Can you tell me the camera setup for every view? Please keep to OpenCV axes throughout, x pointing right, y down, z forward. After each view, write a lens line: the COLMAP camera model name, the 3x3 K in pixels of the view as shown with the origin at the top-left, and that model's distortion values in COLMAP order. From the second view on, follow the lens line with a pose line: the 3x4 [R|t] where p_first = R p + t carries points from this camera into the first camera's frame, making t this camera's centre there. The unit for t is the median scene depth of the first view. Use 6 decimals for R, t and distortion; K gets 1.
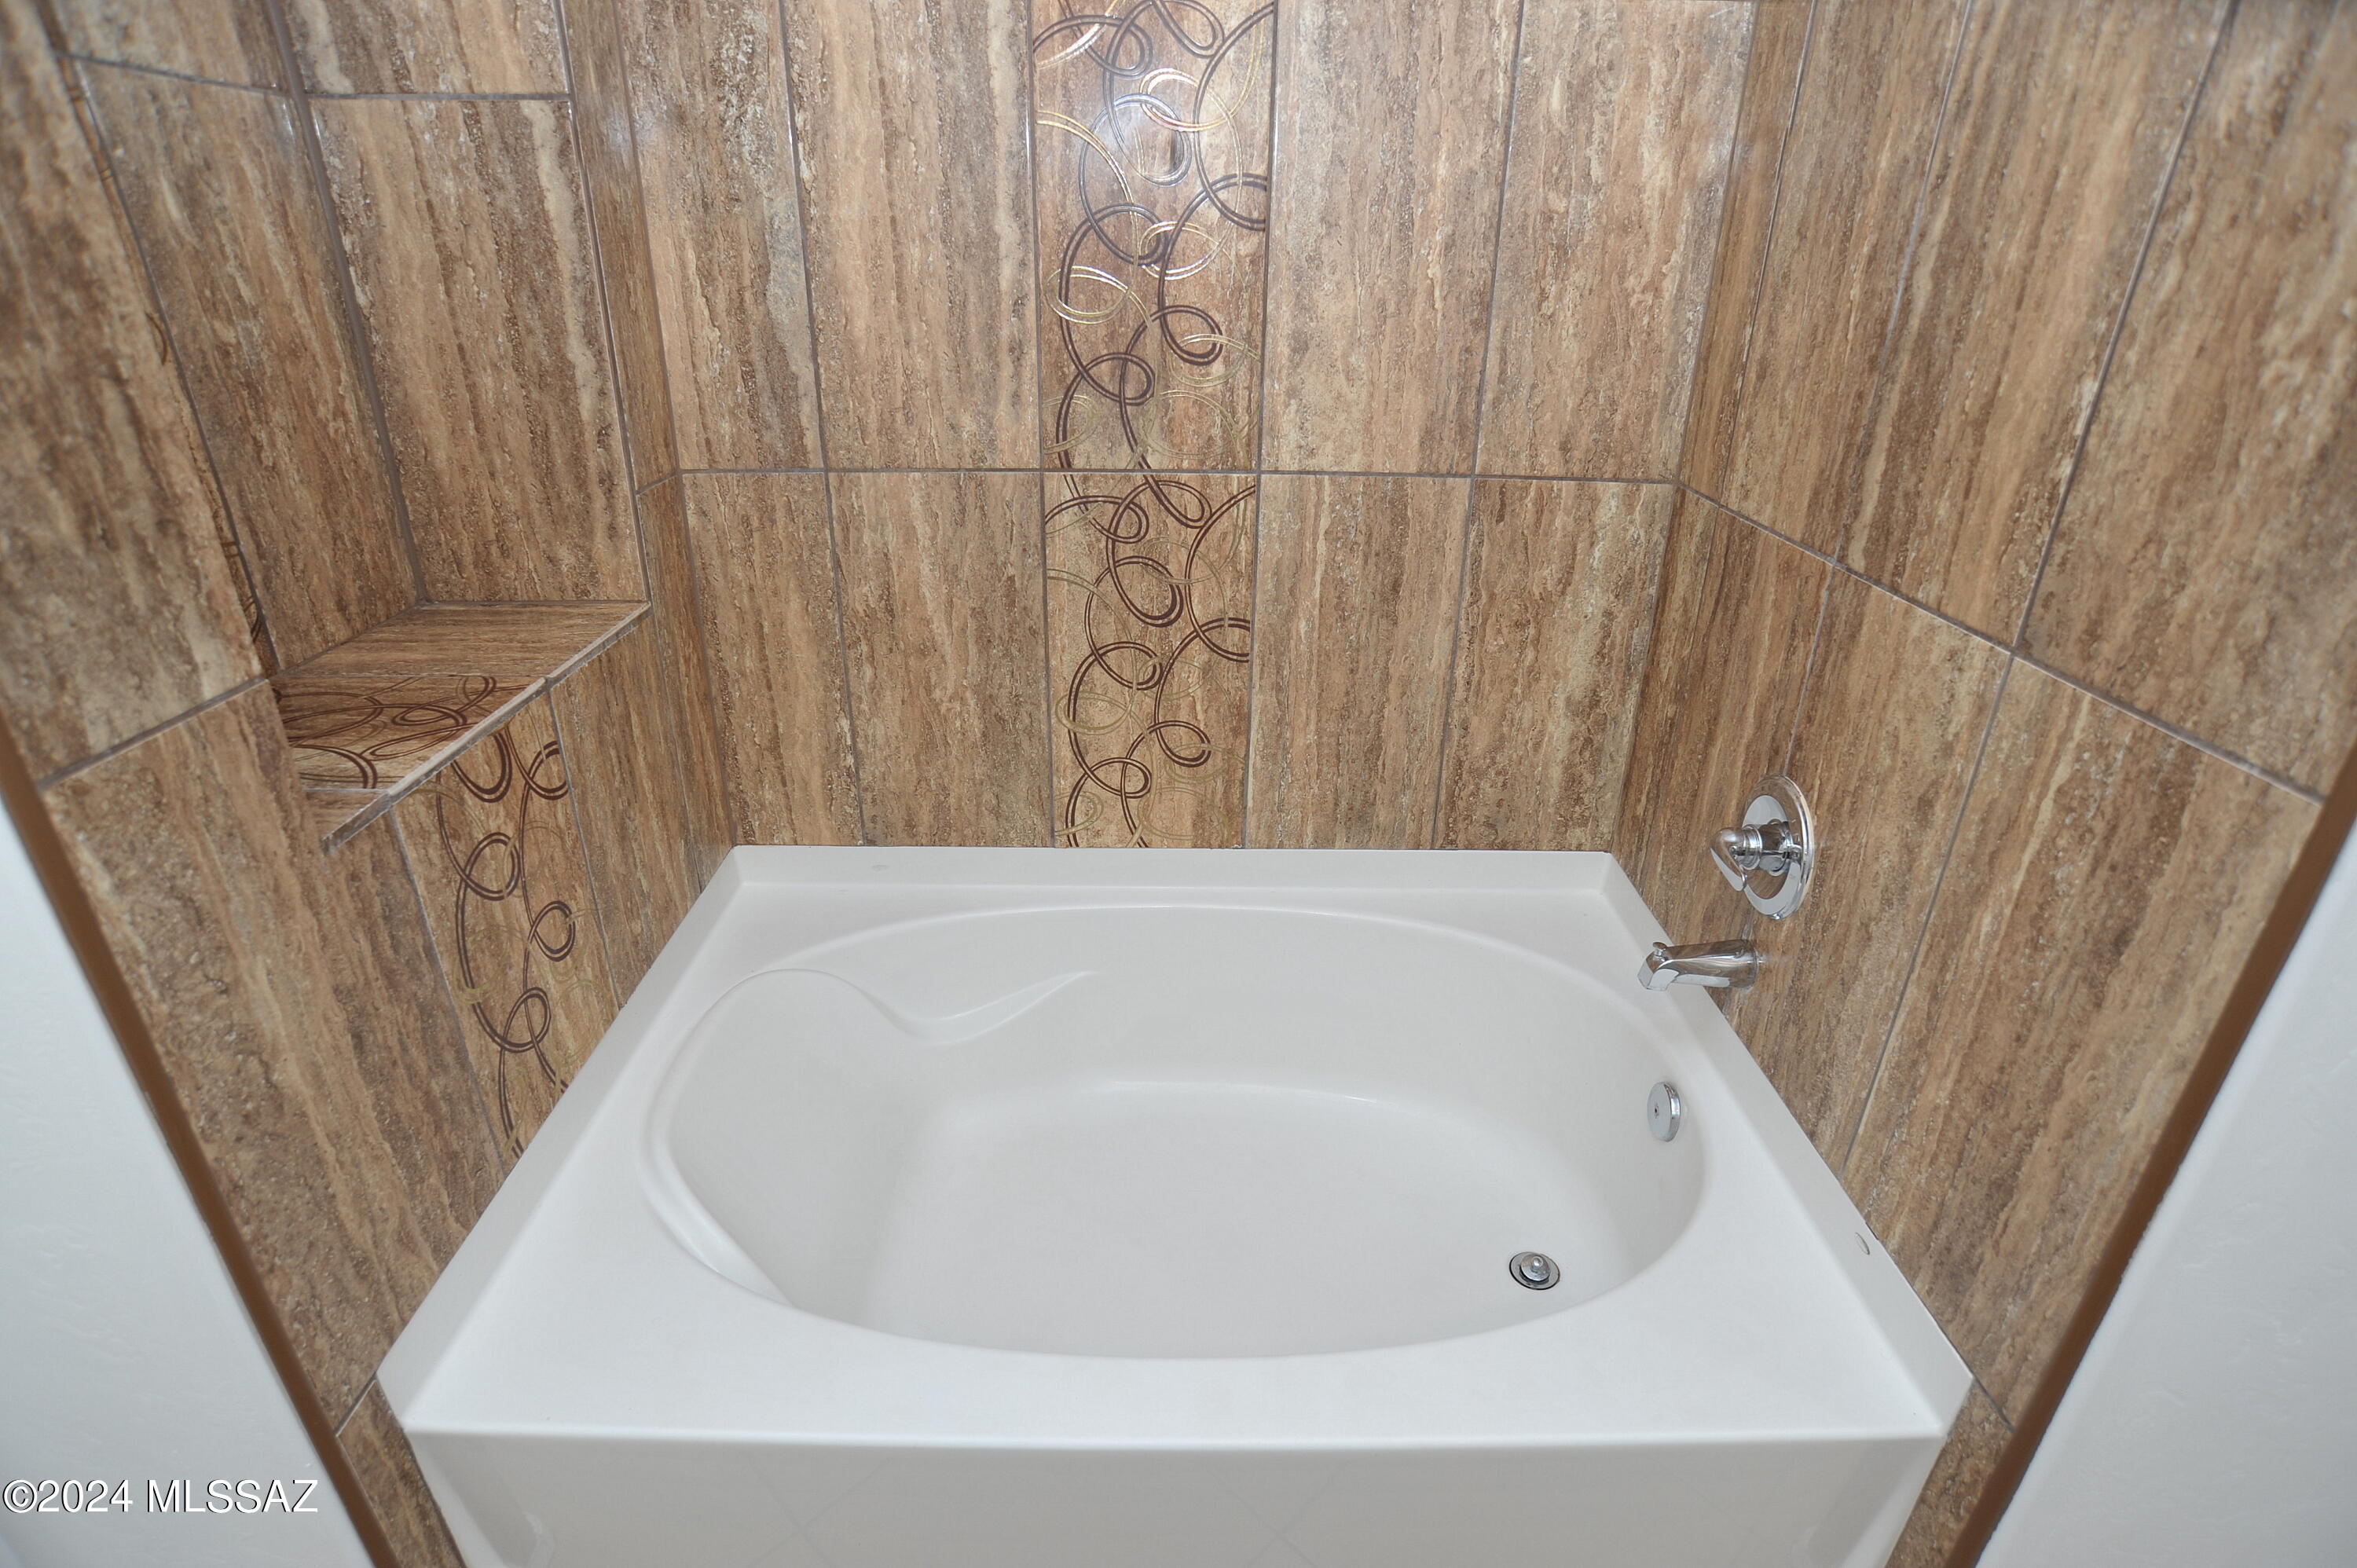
lens RADIAL K [[1200.4, 0, 1175.9], [0, 1200.4, 822.6], [0, 0, 1]] dist [-0.108587, 0.055556]
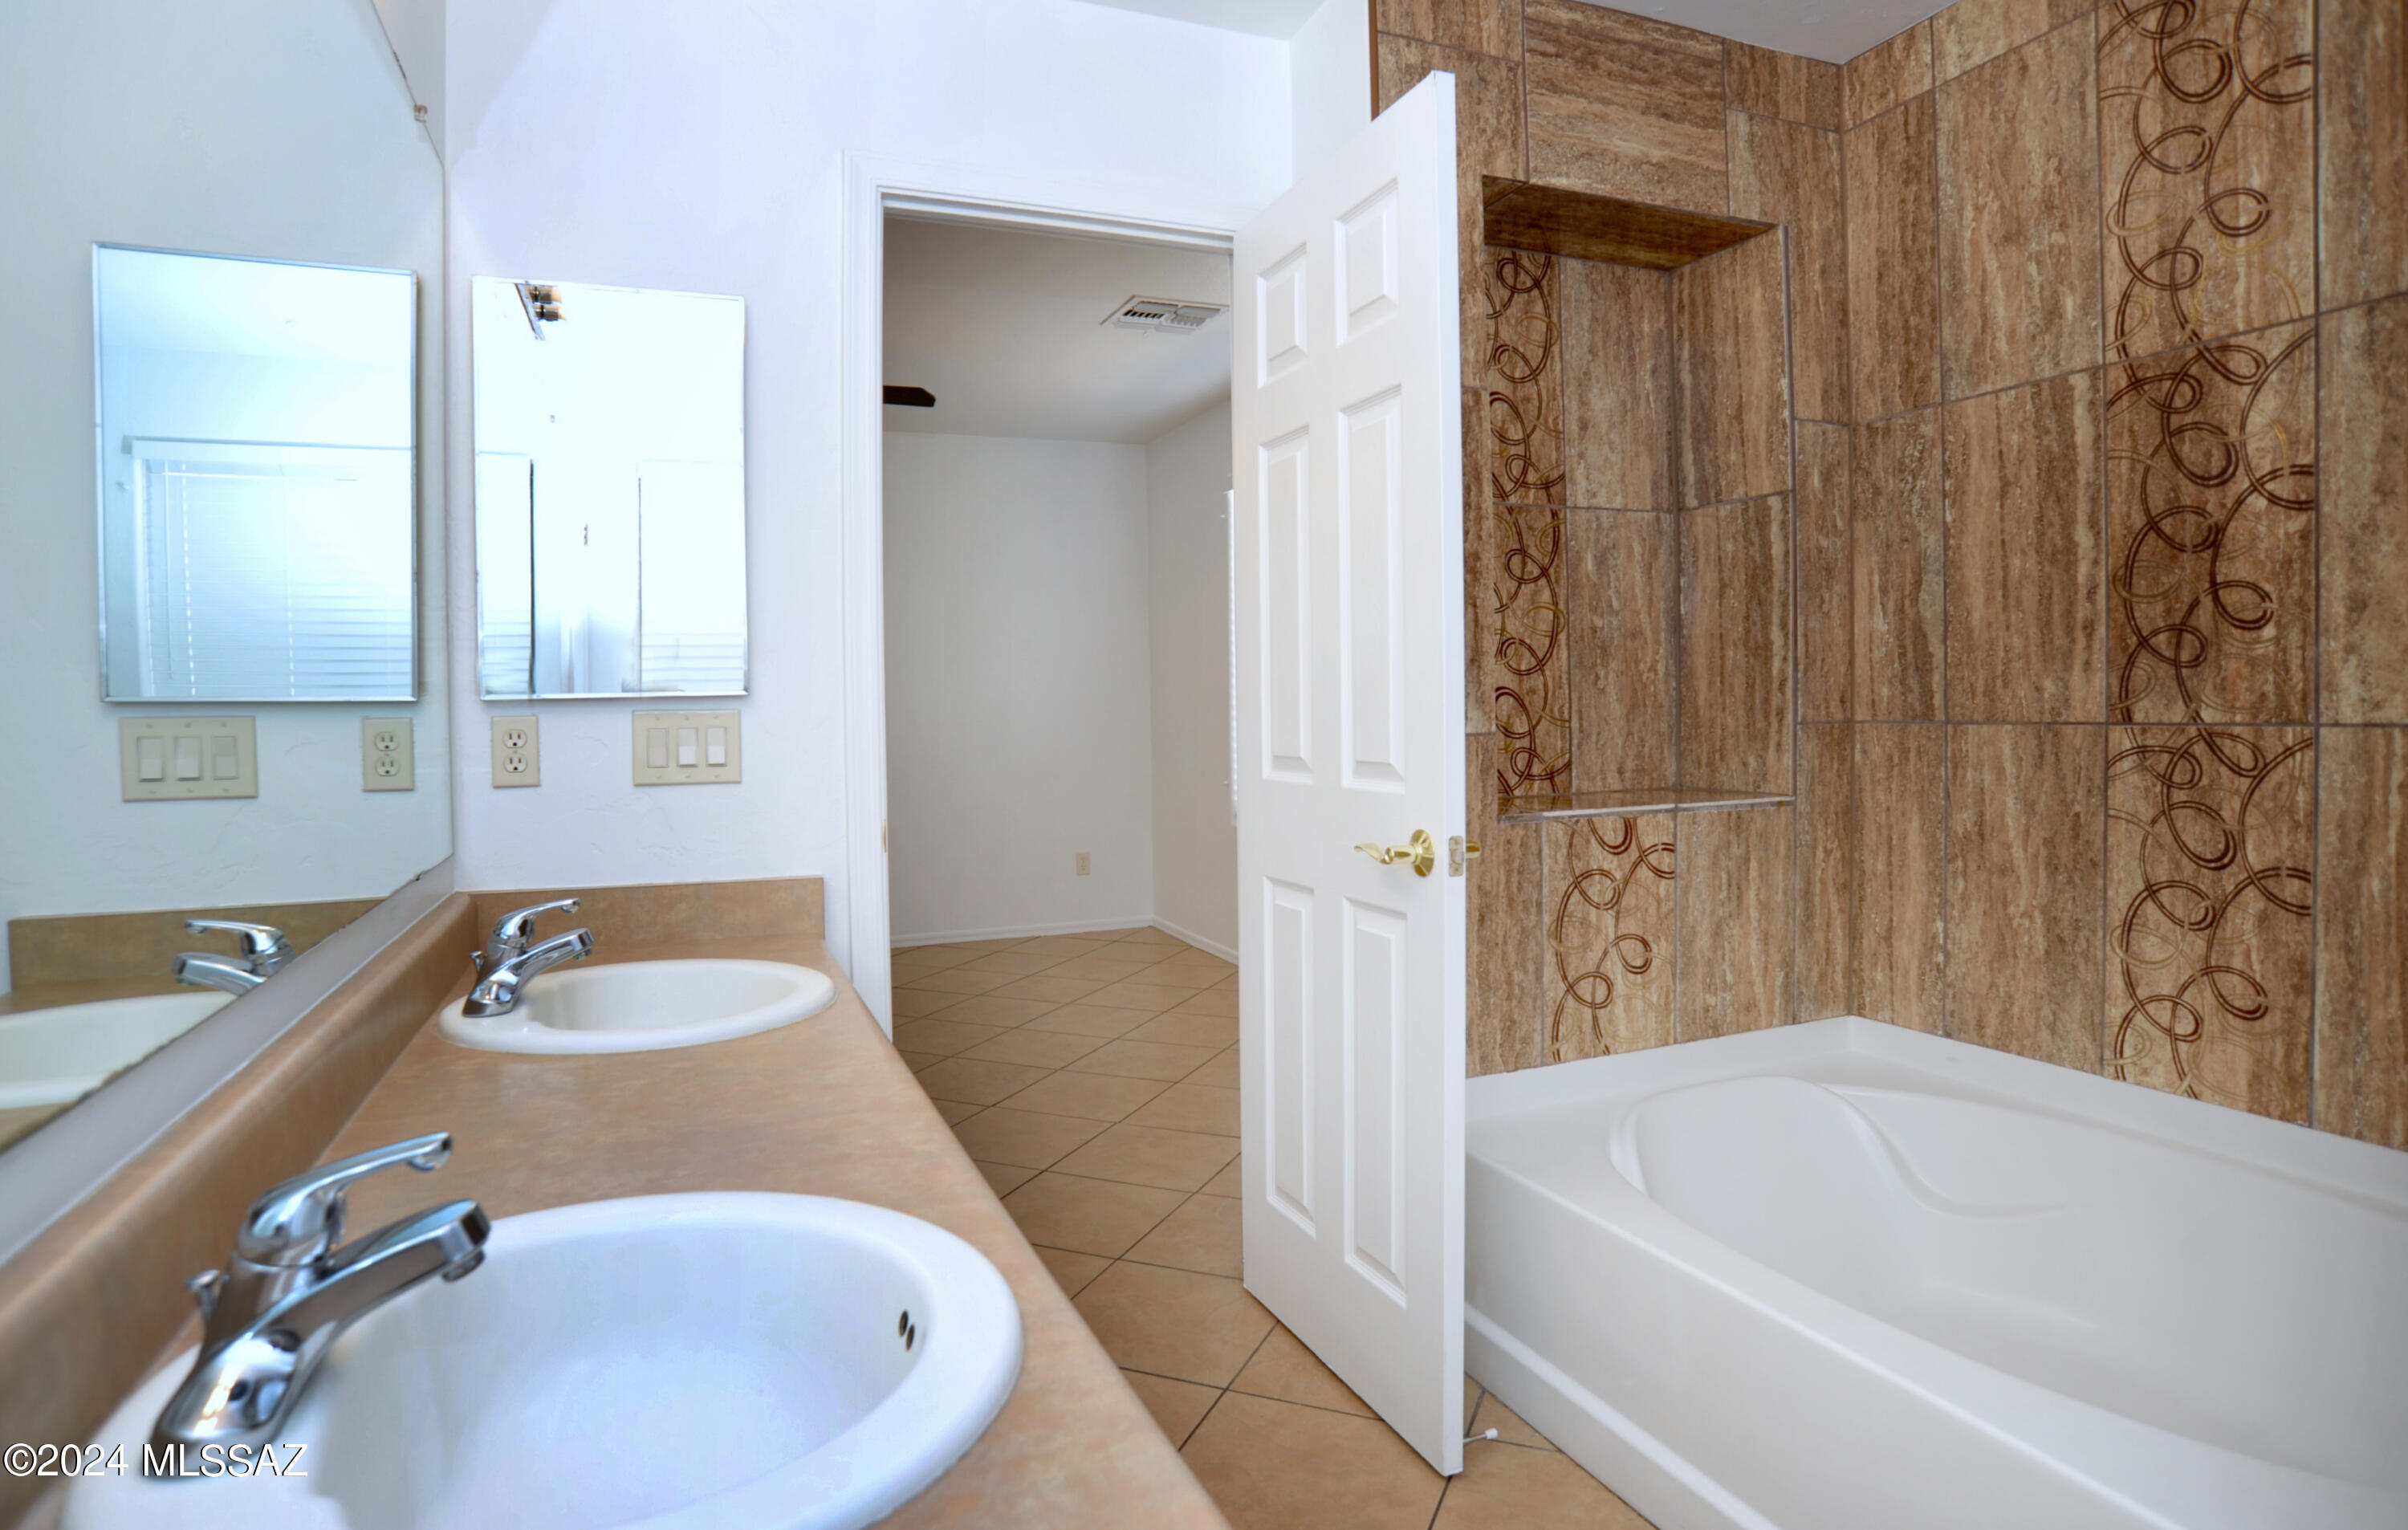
lens RADIAL K [[1303.9, 0, 1204.2], [0, 1303.9, 737.0], [0, 0, 1]] dist [-0.099774, 0.048502]
pose [[0.372750, 0.003966, -0.927923, 0.735700], [-0.389763, 0.908169, -0.152688, 0.266768], [0.842106, 0.418584, 0.340065, -0.186854]]
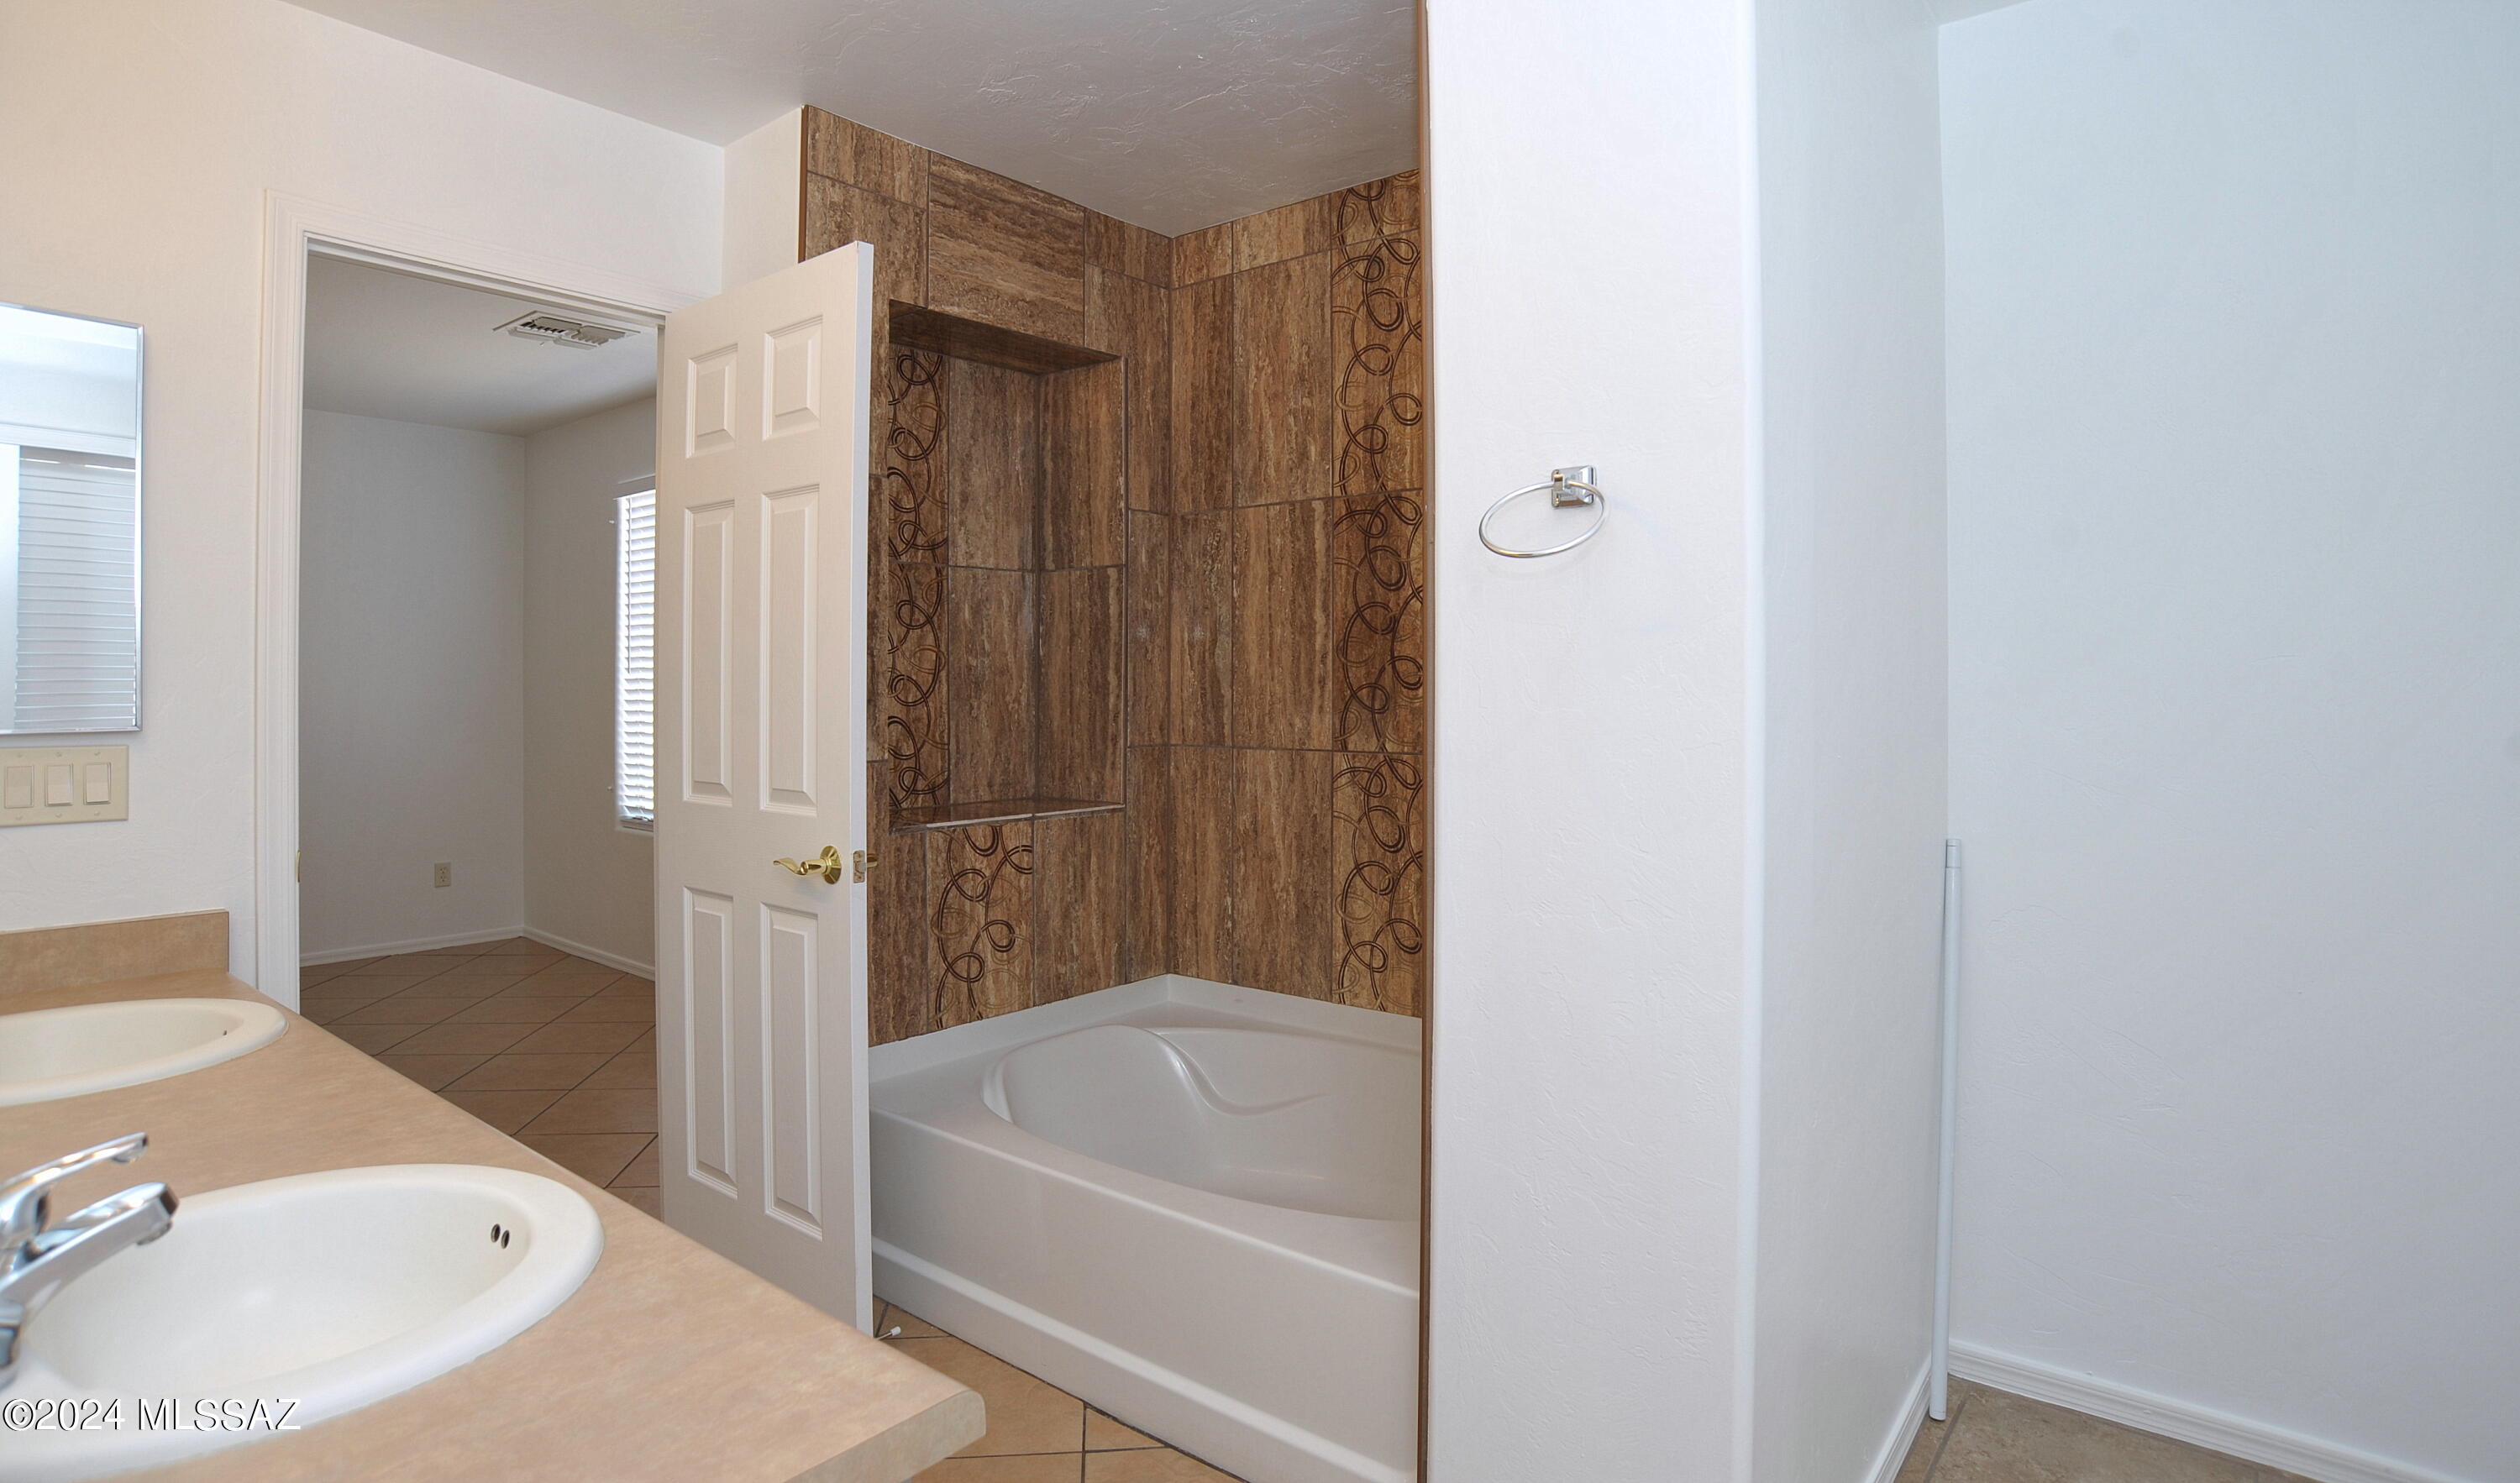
lens RADIAL K [[1305.1, 0, 1258.5], [0, 1305.1, 686.6], [0, 0, 1]] dist [-0.120883, 0.061076]
pose [[0.777979, -0.013164, -0.628153, 0.989528], [-0.267740, 0.897512, -0.350409, 0.302084], [0.568387, 0.440793, 0.694721, -0.386109]]
